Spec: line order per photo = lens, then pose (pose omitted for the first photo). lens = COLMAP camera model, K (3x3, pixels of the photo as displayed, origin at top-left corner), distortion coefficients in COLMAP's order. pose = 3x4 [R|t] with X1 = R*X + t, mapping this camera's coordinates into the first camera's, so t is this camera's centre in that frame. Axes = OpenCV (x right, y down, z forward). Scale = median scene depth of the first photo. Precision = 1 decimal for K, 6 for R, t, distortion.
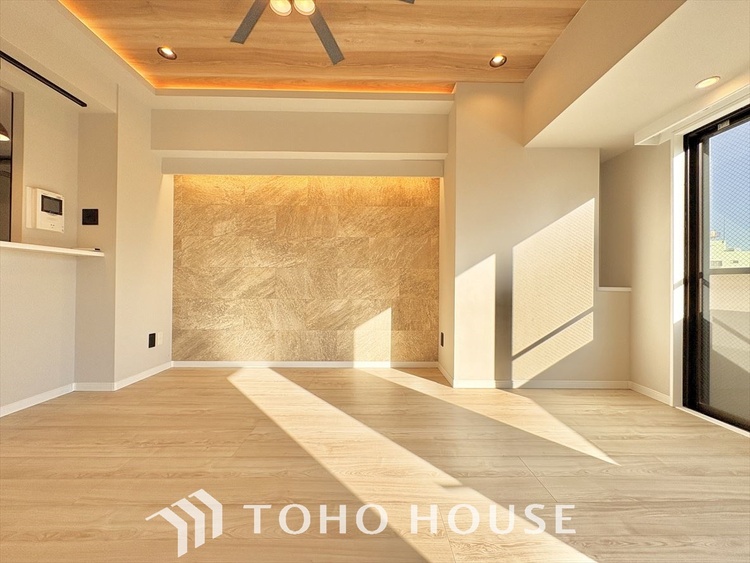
lens RADIAL K [[298.4, 0, 375.0], [0, 298.4, 281.8], [0, 0, 1]] dist [0.000369, 0.000280]
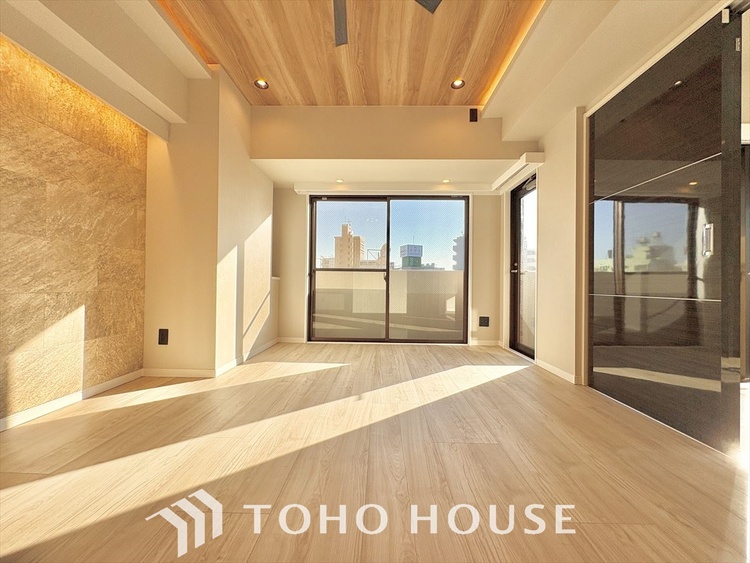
lens RADIAL K [[298.4, 0, 375.5], [0, 298.4, 281.8], [0, 0, 1]] dist [0.000369, 0.000280]
pose [[0.034312, -0.000565, 0.999411, -0.658231], [-0.018545, 0.999827, 0.001202, 0.030656], [-0.999239, -0.018575, 0.034296, 0.428509]]
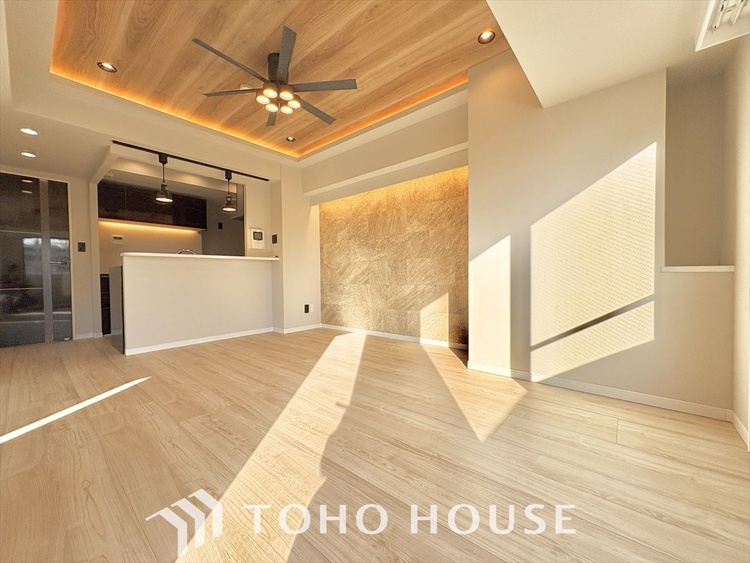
lens RADIAL K [[298.4, 0, 375.1], [0, 298.4, 281.5], [0, 0, 1]] dist [0.000369, 0.000280]
pose [[0.751221, -0.004107, -0.660038, 0.674650], [0.022699, 0.999550, 0.019616, 0.022430], [0.659660, -0.029718, 0.750976, 0.009630]]
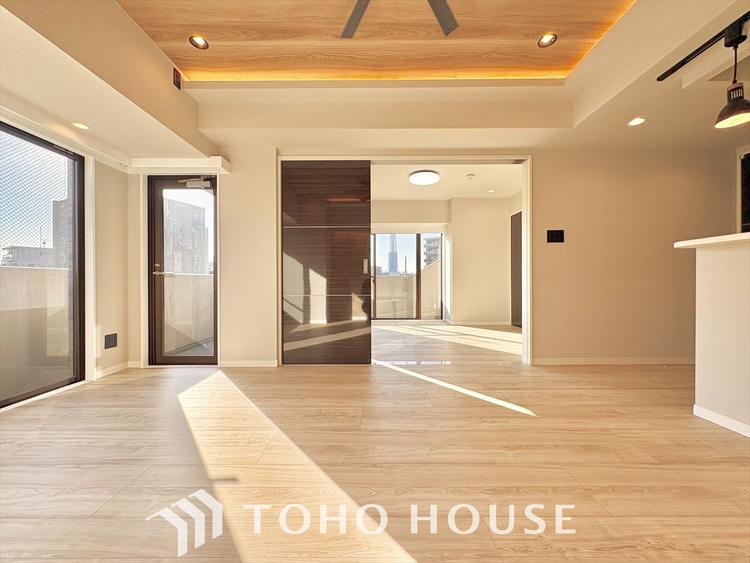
lens RADIAL K [[298.4, 0, 375.3], [0, 298.4, 282.0], [0, 0, 1]] dist [0.000369, 0.000280]
pose [[-0.999840, -0.004769, 0.017236, -0.129895], [-0.004894, 0.999962, -0.007219, 0.010554], [-0.017201, -0.007302, -0.999825, 0.996282]]
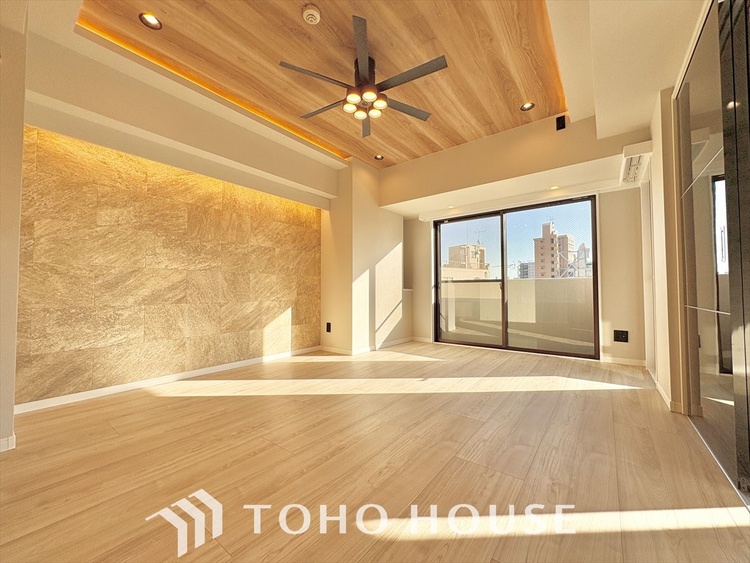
lens RADIAL K [[298.4, 0, 375.5], [0, 298.4, 281.7], [0, 0, 1]] dist [0.000369, 0.000280]
pose [[0.621080, 0.015525, 0.783593, -0.816155], [0.001932, 0.999770, -0.021339, 0.011893], [-0.783744, 0.014768, 0.620908, -0.037014]]
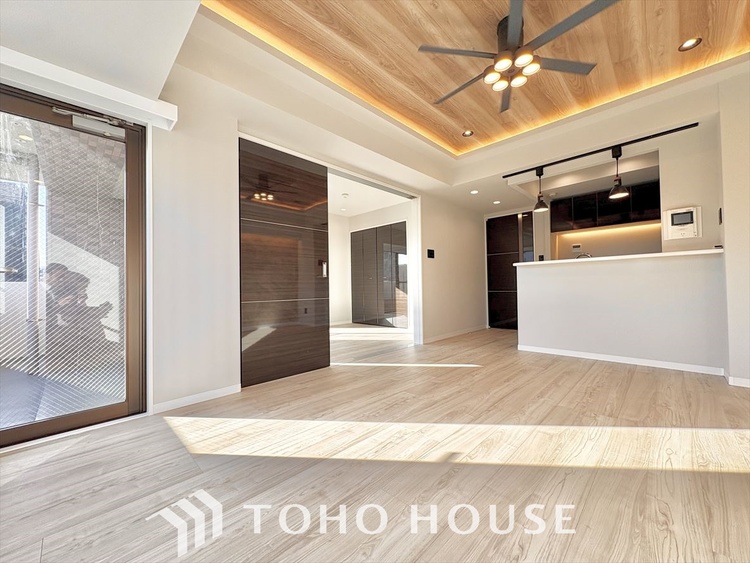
lens RADIAL K [[298.4, 0, 375.8], [0, 298.4, 282.6], [0, 0, 1]] dist [0.000369, 0.000280]
pose [[-0.712378, -0.006889, -0.701762, 0.621101], [0.016548, 0.999509, -0.026611, 0.025913], [0.701601, -0.030569, -0.711914, 0.807678]]
